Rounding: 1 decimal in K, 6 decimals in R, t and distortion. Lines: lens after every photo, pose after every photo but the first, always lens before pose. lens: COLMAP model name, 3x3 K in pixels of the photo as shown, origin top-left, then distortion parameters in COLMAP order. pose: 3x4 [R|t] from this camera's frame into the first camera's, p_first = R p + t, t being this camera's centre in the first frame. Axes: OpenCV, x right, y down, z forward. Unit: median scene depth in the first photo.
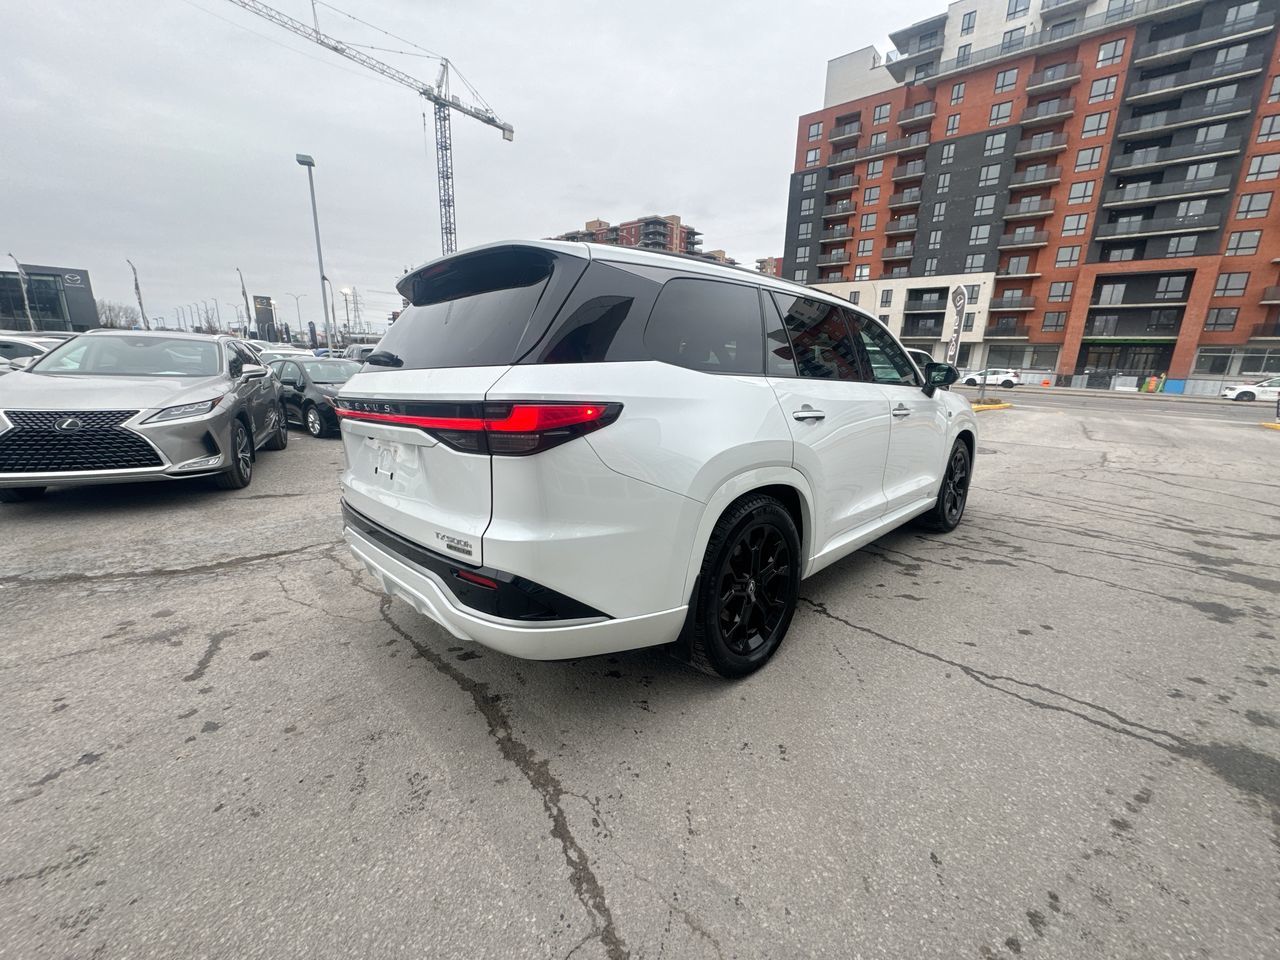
lens RADIAL K [[506.9, 0, 640.2], [0, 506.9, 479.6], [0, 0, 1]] dist [-0.002269, -0.000175]
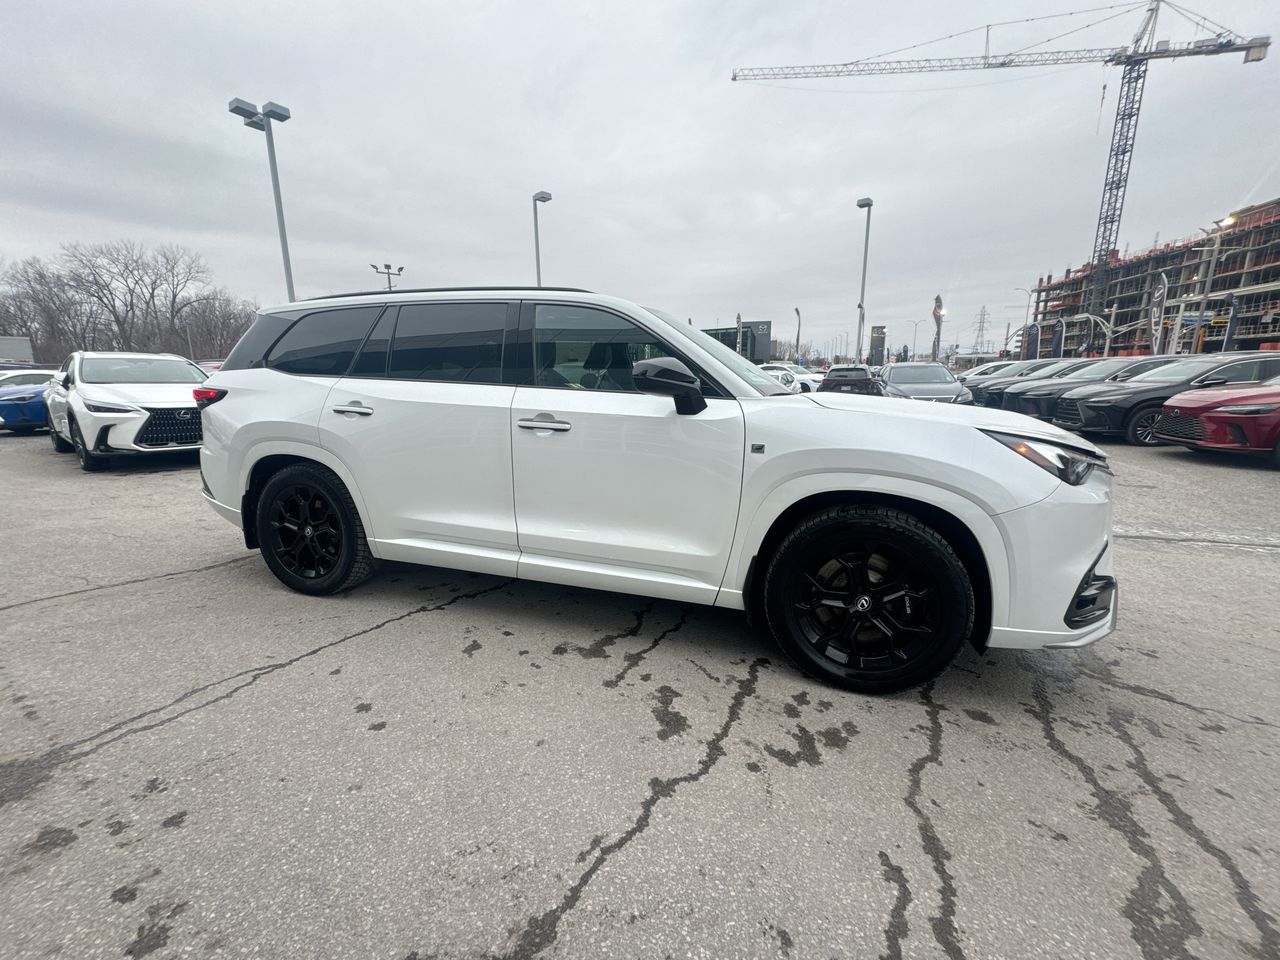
lens RADIAL K [[506.9, 0, 640.2], [0, 506.9, 478.5], [0, 0, 1]] dist [-0.002269, -0.000175]
pose [[0.468720, 0.154939, -0.869652, 1.038236], [-0.191339, 0.978932, 0.071281, -0.112185], [0.862375, 0.132988, 0.488492, 0.626125]]
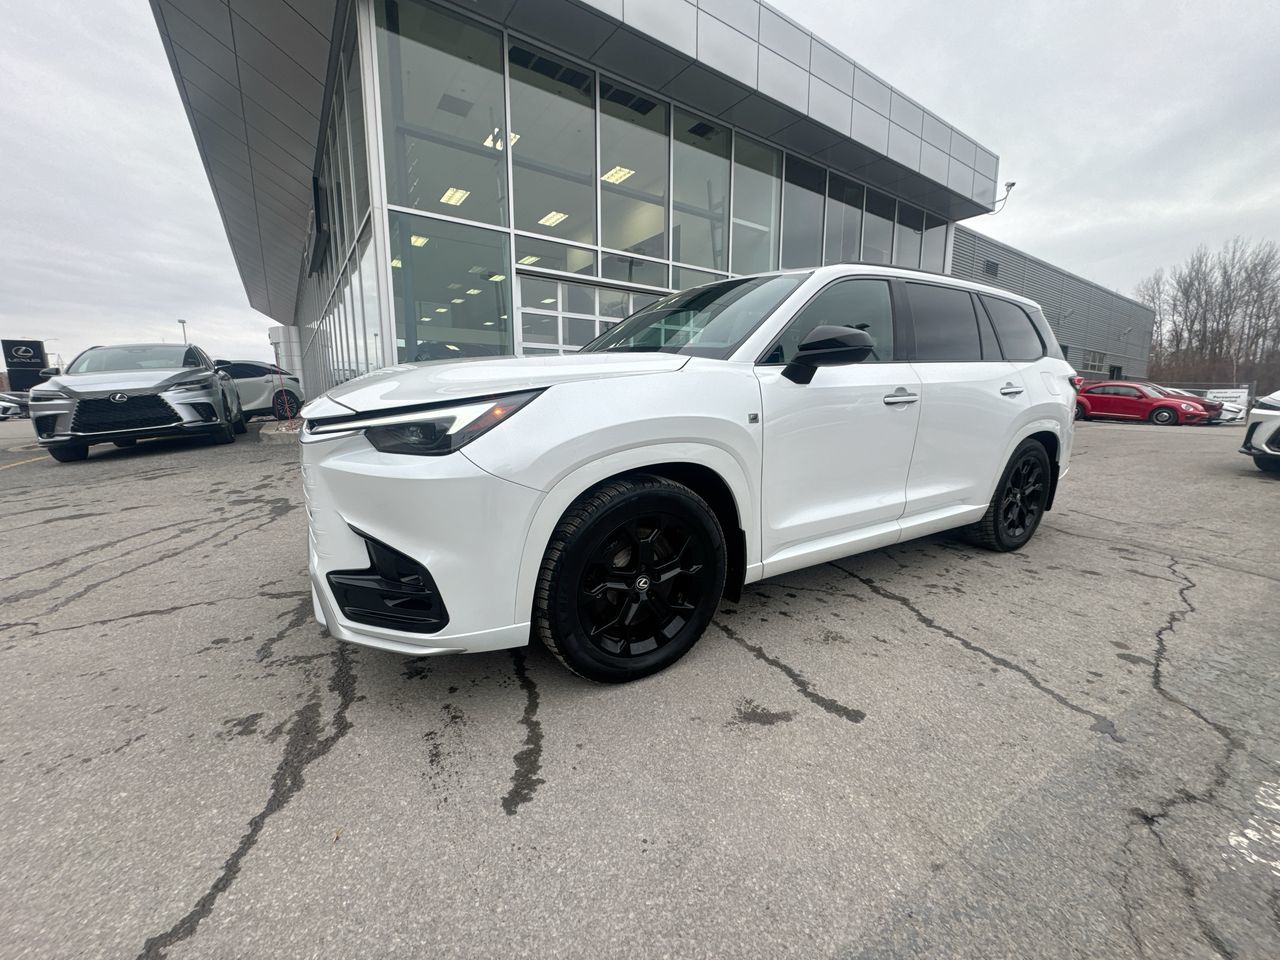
lens RADIAL K [[506.9, 0, 642.4], [0, 506.9, 477.8], [0, 0, 1]] dist [-0.002269, -0.000175]
pose [[-0.974406, -0.061191, 0.216308, 0.236262], [0.026978, 0.923454, 0.382759, -0.341266], [-0.223172, 0.378798, -0.898168, 1.891137]]
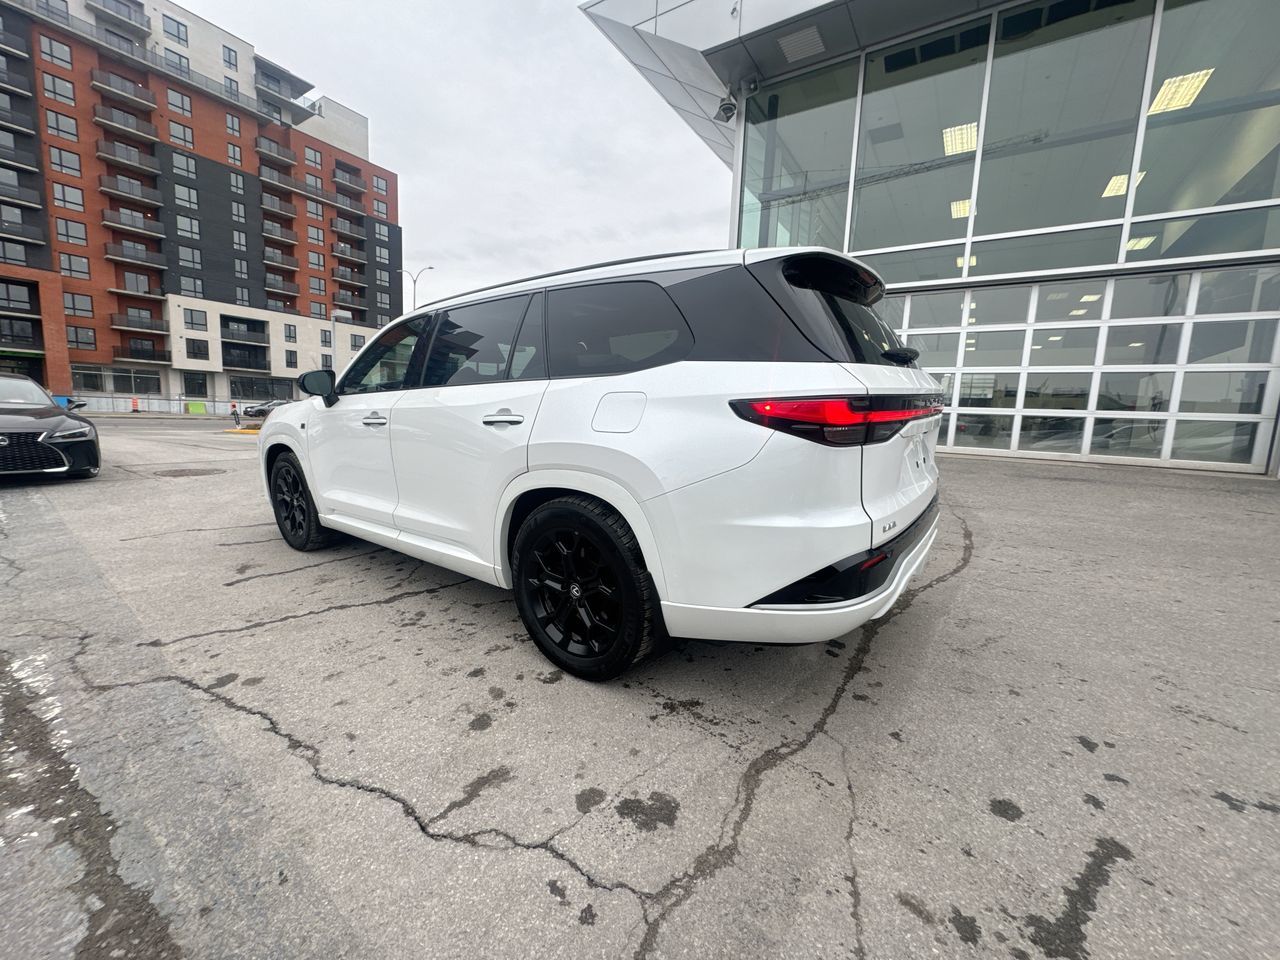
lens RADIAL K [[506.9, 0, 639.6], [0, 506.9, 480.4], [0, 0, 1]] dist [-0.002269, -0.000175]
pose [[-0.149780, -0.159052, 0.975842, -0.777727], [0.190612, 0.963816, 0.186348, -0.154225], [-0.970172, 0.213919, -0.114044, 0.900572]]
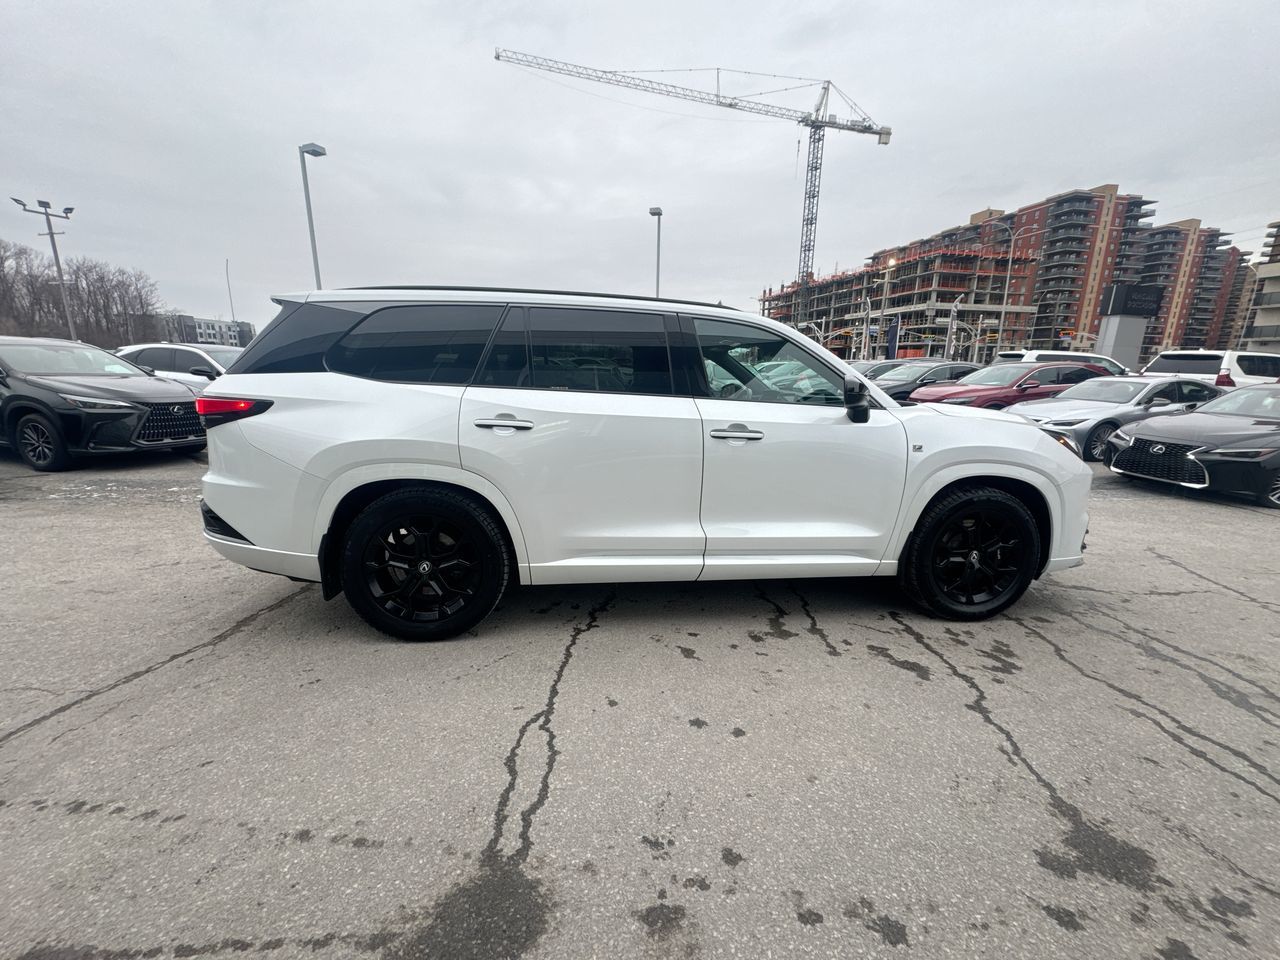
lens RADIAL K [[506.9, 0, 639.9], [0, 506.9, 478.2], [0, 0, 1]] dist [-0.002269, -0.000175]
pose [[0.792644, 0.124385, -0.596862, 0.733581], [-0.140969, 0.989830, 0.019069, -0.046142], [0.593164, 0.069025, 0.802117, 0.202323]]
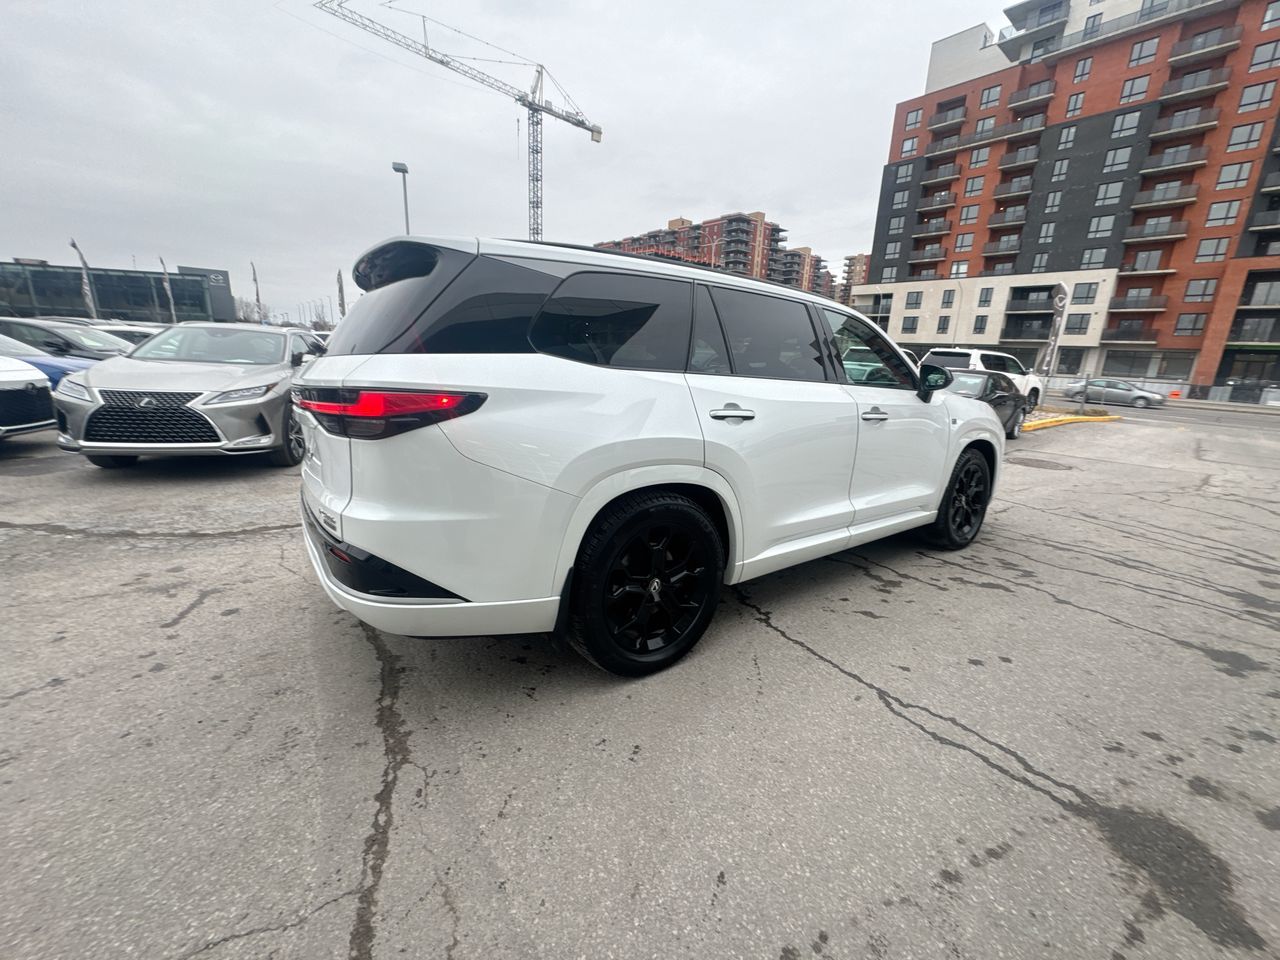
lens RADIAL K [[506.9, 0, 639.5], [0, 506.9, 479.6], [0, 0, 1]] dist [-0.002269, -0.000175]
pose [[0.988629, 0.052759, -0.140818, 0.182378], [-0.052397, 0.998607, 0.006282, 0.000245], [0.140953, 0.001168, 0.990016, 0.011045]]
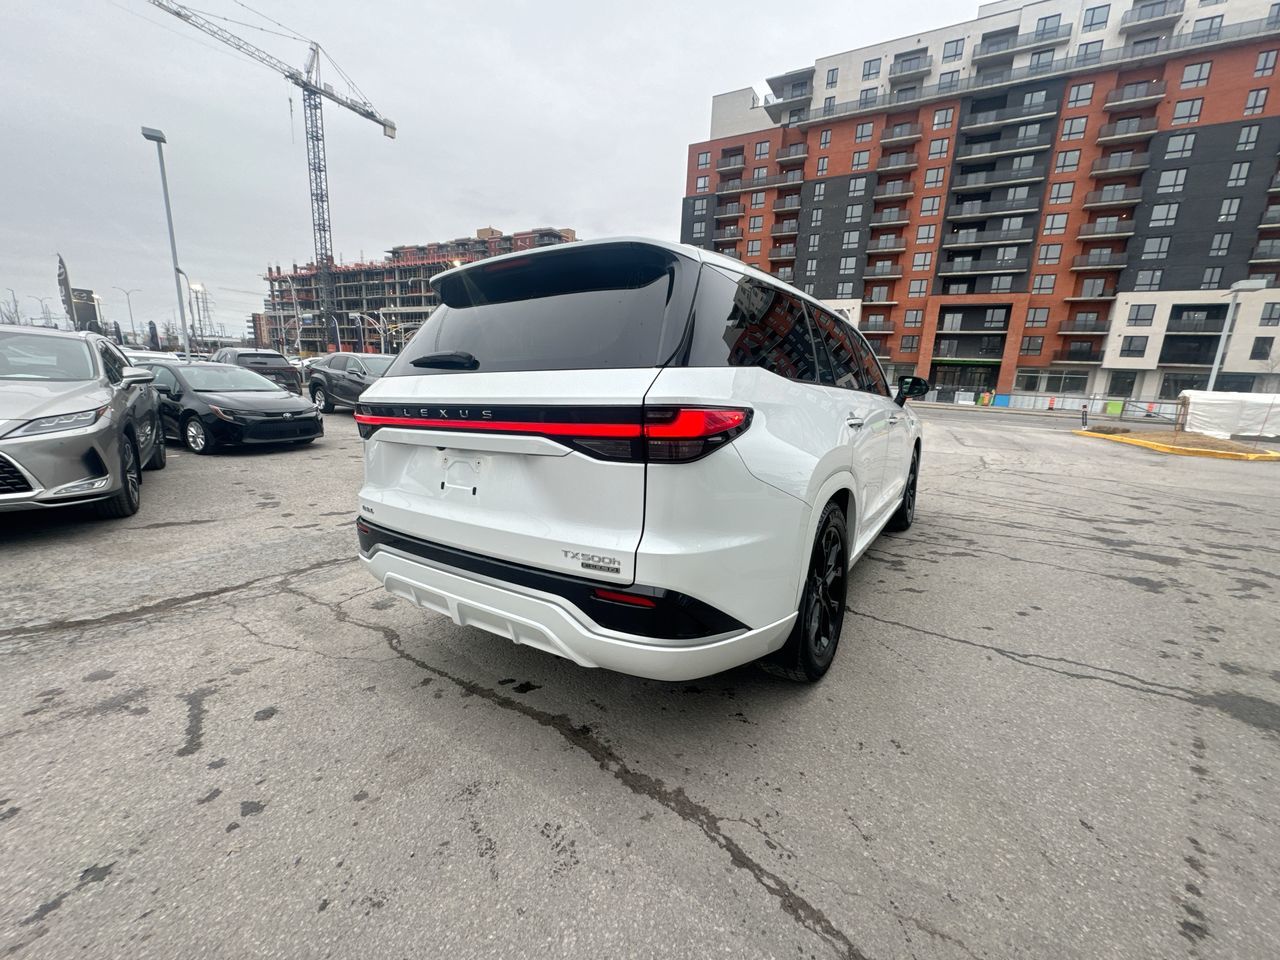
lens RADIAL K [[506.9, 0, 640.4], [0, 506.9, 479.5], [0, 0, 1]] dist [-0.002269, -0.000175]
pose [[0.980057, -0.025646, 0.197053, -0.192810], [0.030328, 0.999324, -0.020781, -0.000119], [-0.196387, 0.026343, 0.980173, 0.035579]]
